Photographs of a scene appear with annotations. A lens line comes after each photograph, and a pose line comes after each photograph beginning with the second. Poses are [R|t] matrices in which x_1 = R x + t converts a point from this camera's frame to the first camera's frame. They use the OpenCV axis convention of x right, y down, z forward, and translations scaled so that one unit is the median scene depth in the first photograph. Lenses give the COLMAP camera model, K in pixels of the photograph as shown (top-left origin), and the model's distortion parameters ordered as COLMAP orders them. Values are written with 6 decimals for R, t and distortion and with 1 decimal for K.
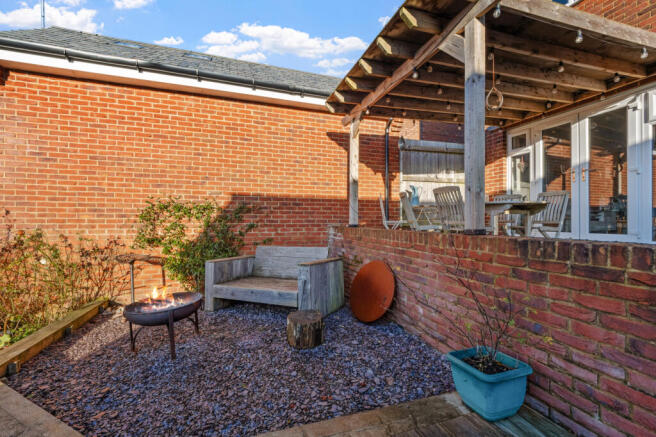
lens RADIAL K [[277.5, 0, 321.7], [0, 277.5, 217.7], [0, 0, 1]] dist [-0.009988, 0.000327]
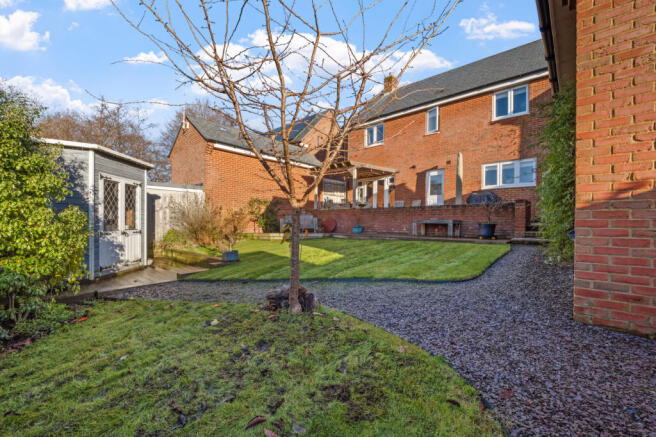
lens RADIAL K [[277.5, 0, 324.0], [0, 277.5, 221.8], [0, 0, 1]] dist [-0.009988, 0.000327]
pose [[0.869404, 0.009739, 0.494007, -1.288200], [-0.012059, 0.999926, 0.001510, 0.155427], [-0.493956, -0.007270, 0.869457, -1.662602]]
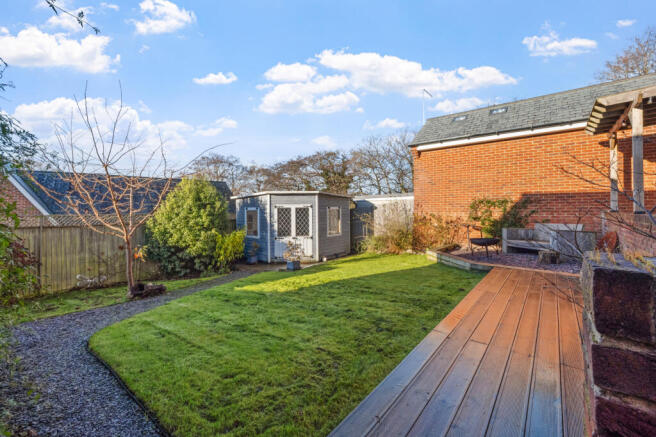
lens RADIAL K [[277.5, 0, 329.3], [0, 277.5, 204.7], [0, 0, 1]] dist [-0.009988, 0.000327]
pose [[0.541865, -0.016908, -0.840296, 0.504171], [0.015508, 0.999829, -0.010117, -0.013589], [0.840323, -0.007550, 0.542034, -0.982008]]
